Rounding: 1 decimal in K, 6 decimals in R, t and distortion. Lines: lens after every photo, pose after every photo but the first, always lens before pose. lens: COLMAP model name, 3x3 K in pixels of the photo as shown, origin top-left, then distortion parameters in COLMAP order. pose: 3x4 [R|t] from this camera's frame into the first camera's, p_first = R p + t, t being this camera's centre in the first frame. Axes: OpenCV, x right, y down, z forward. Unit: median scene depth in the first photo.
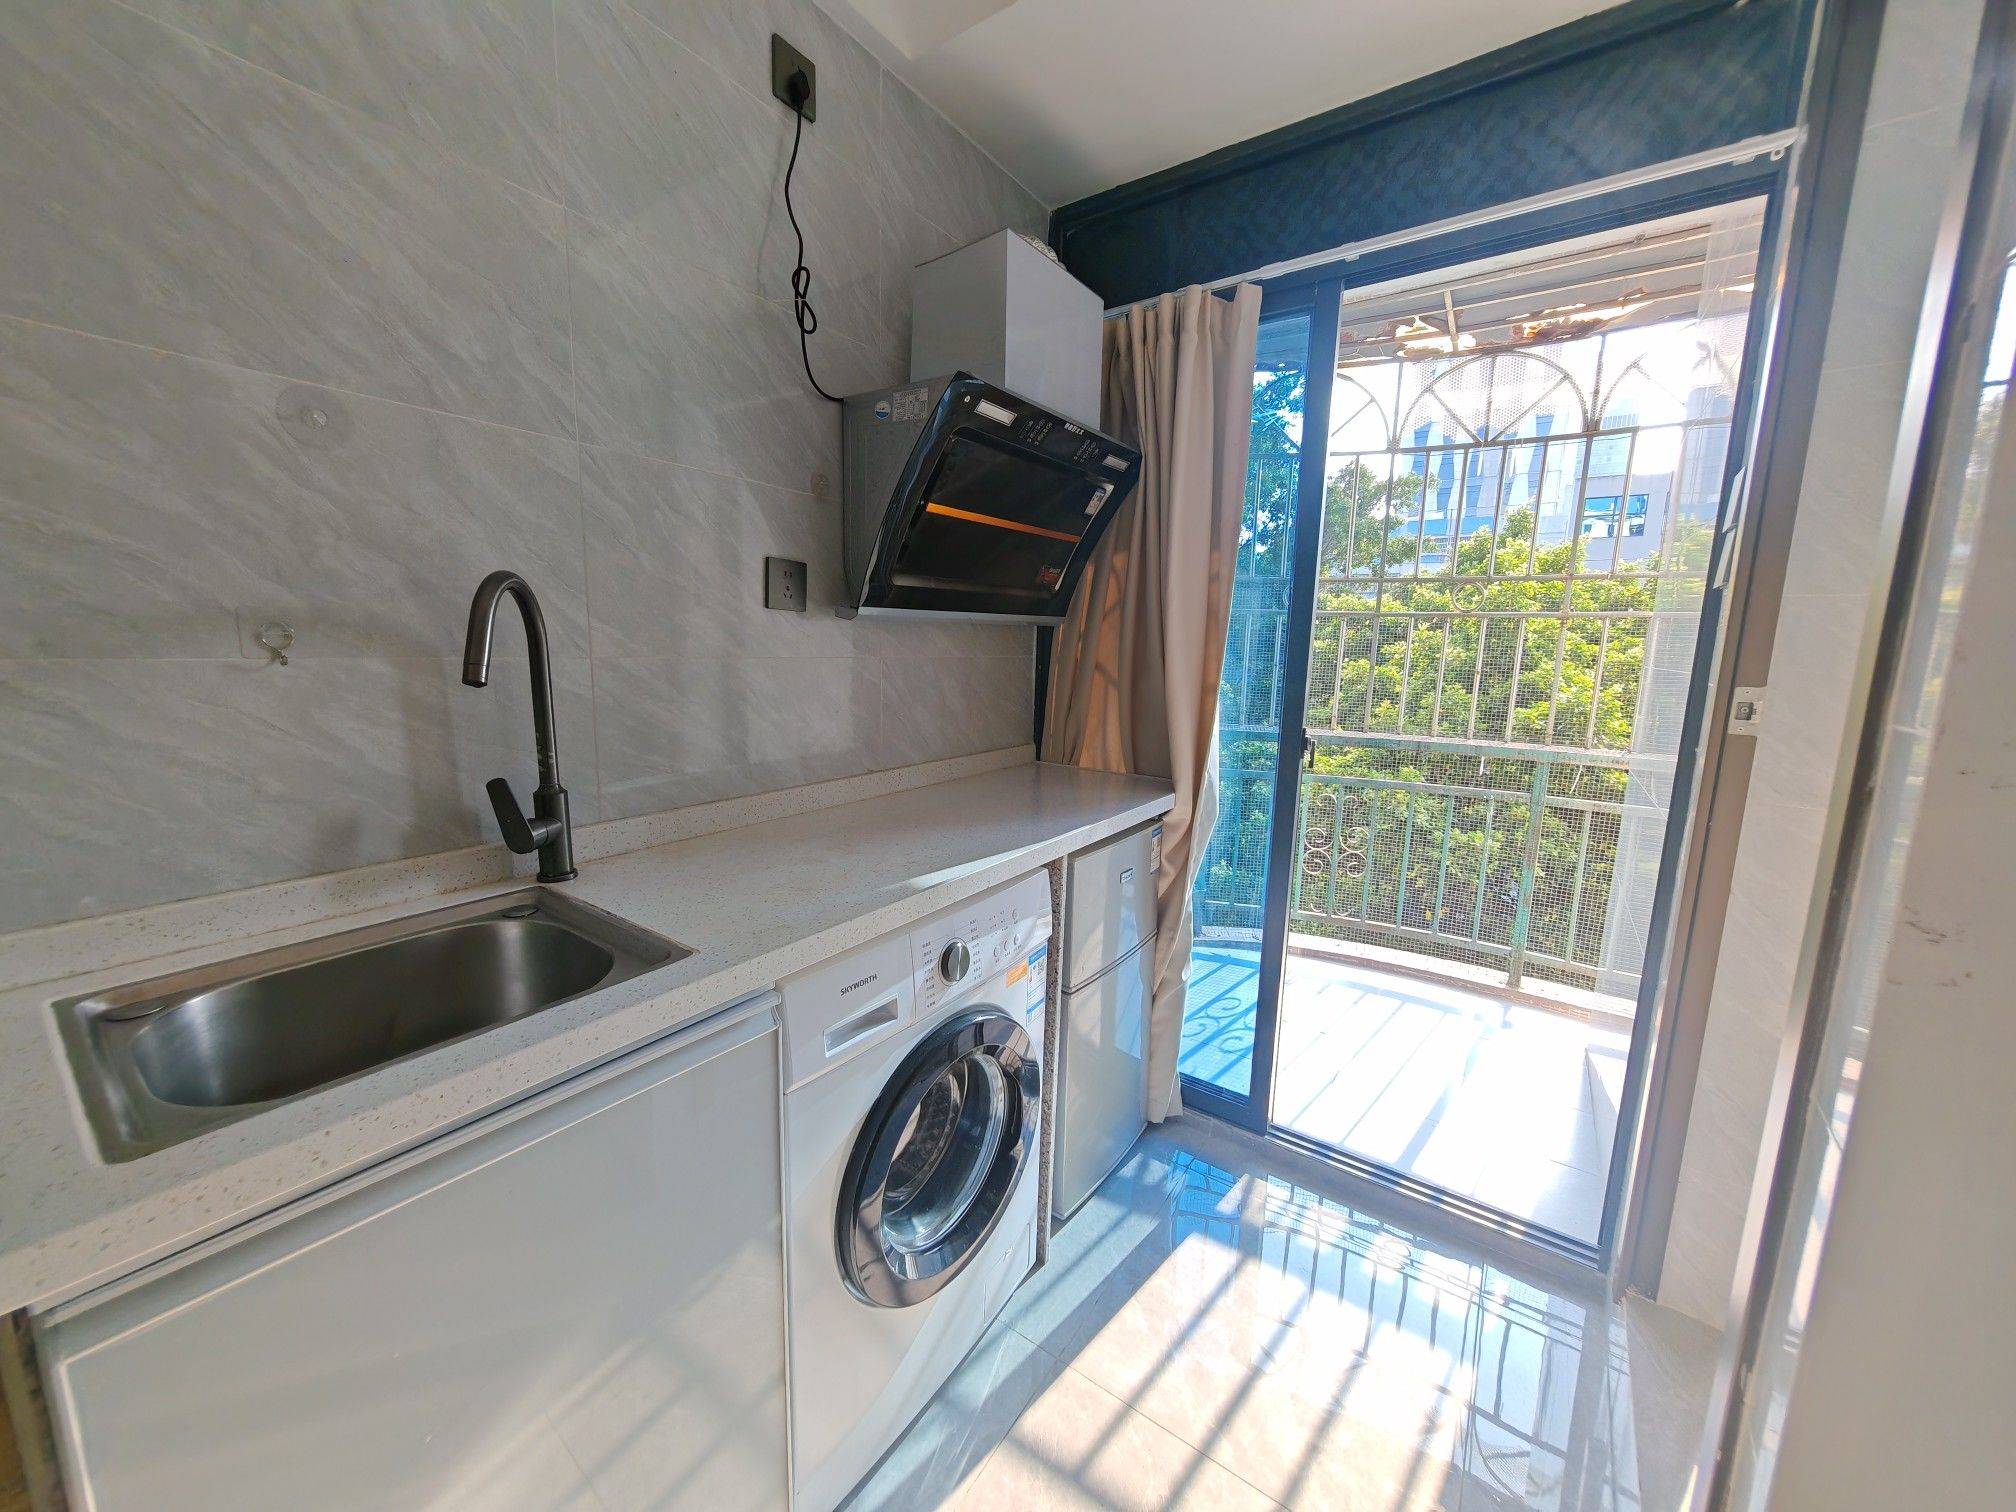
lens RADIAL K [[742.8, 0, 1008.3], [0, 742.8, 760.6], [0, 0, 1]] dist [-0.007981, 0.001660]
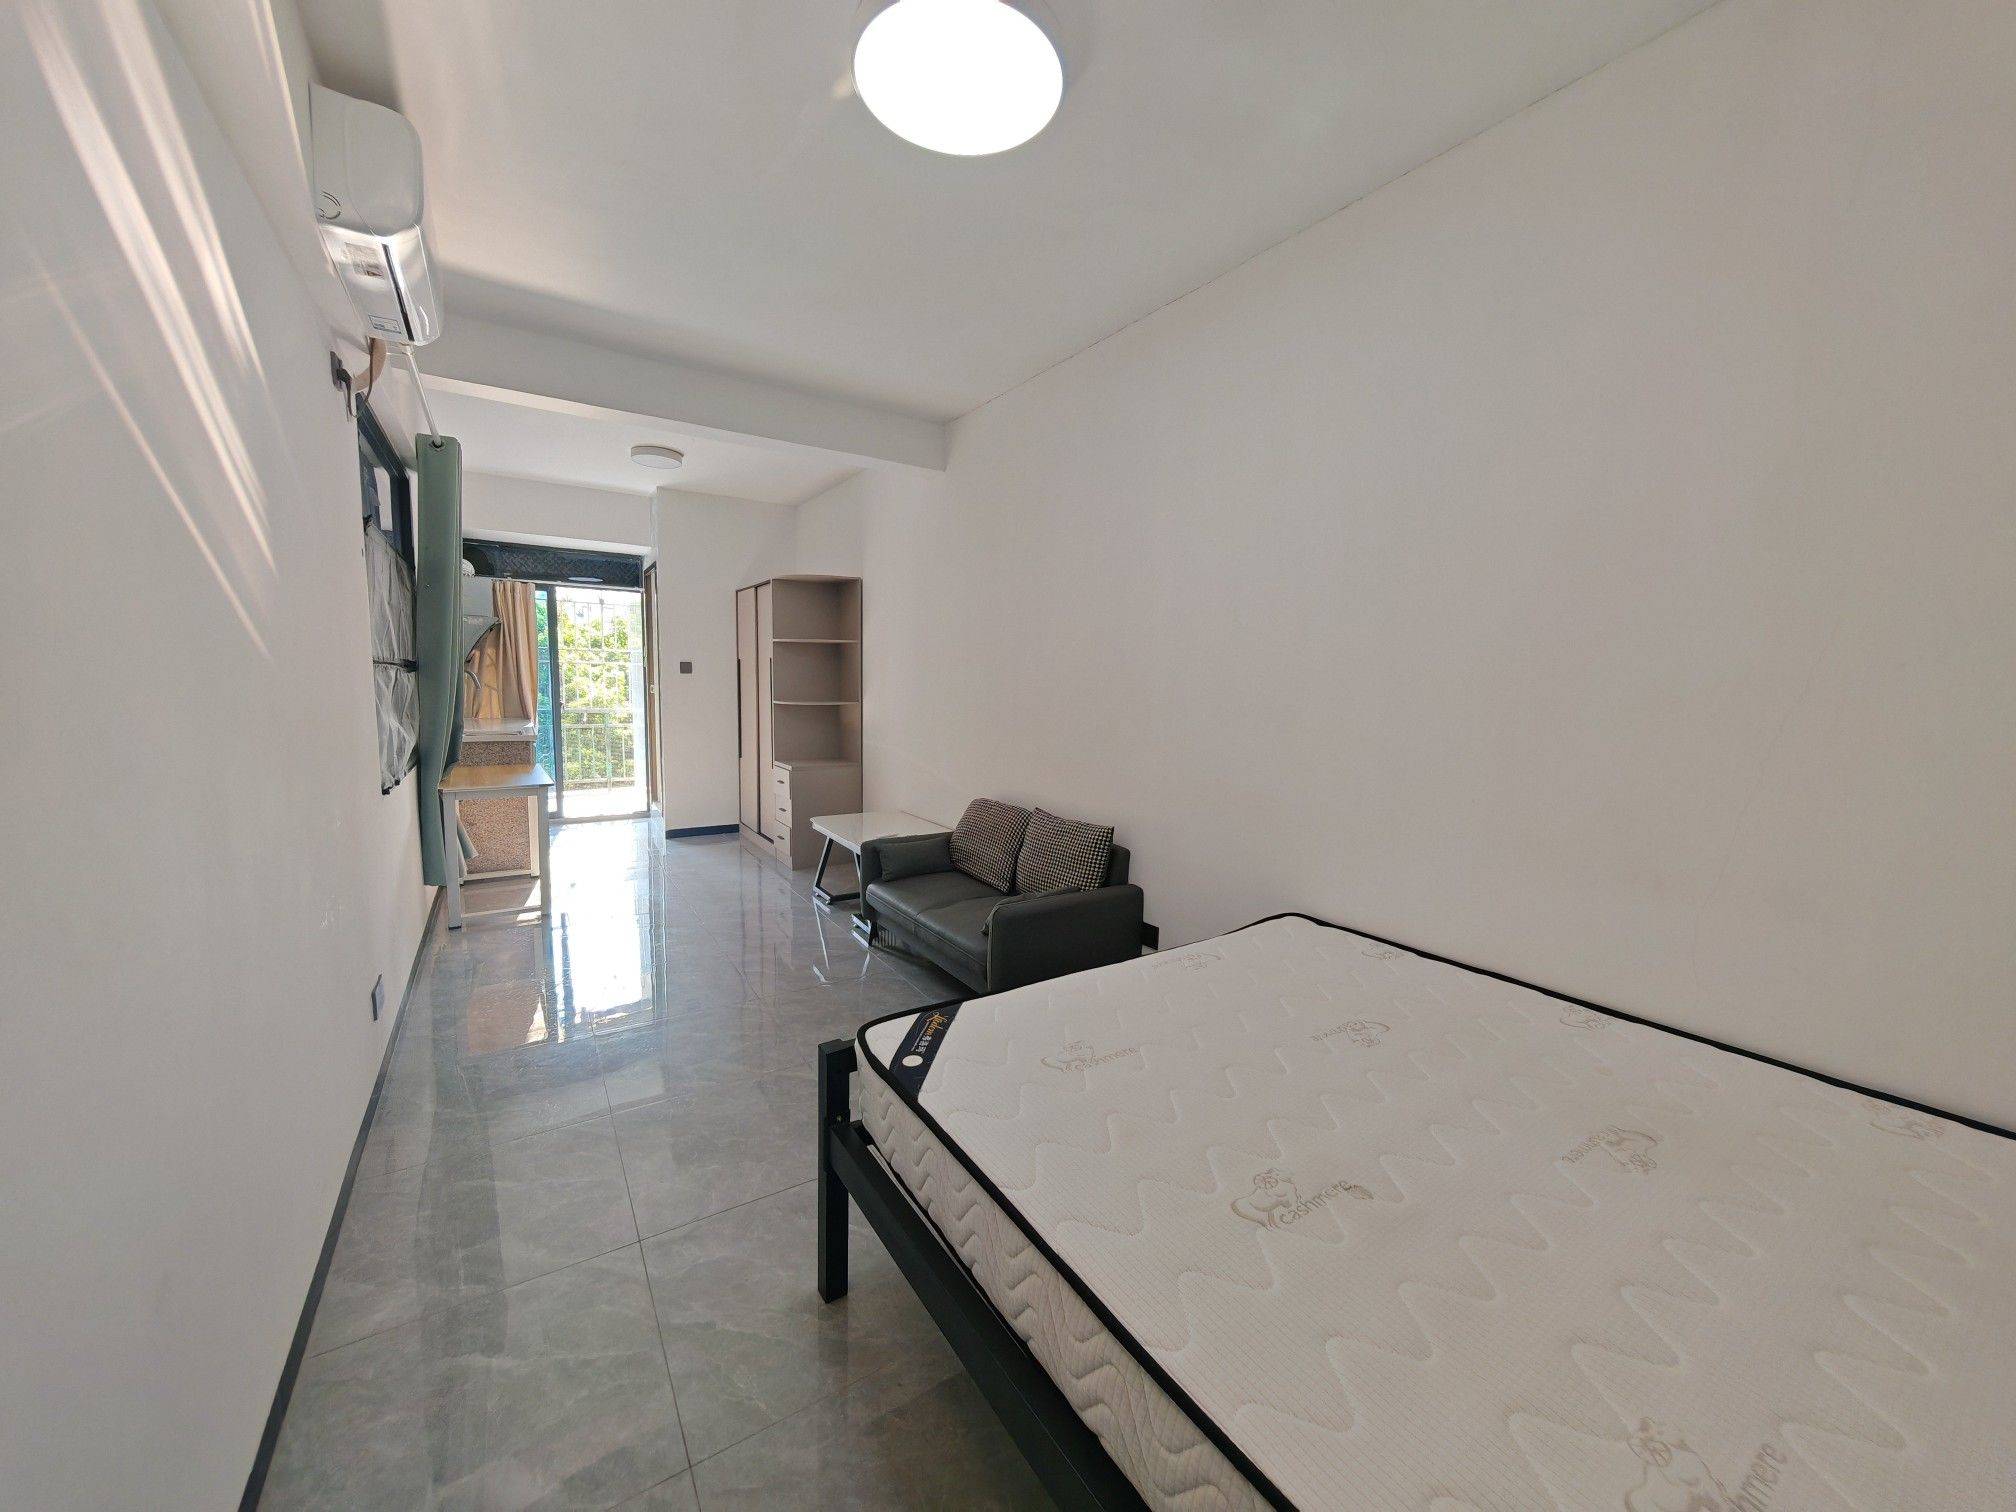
lens RADIAL K [[742.8, 0, 1008.3], [0, 742.8, 760.6], [0, 0, 1]] dist [-0.007981, 0.001660]
pose [[0.351090, -0.113949, 0.929382, -1.998242], [0.126339, 0.989256, 0.073563, 0.232390], [-0.927779, 0.091591, 0.361714, -2.079160]]
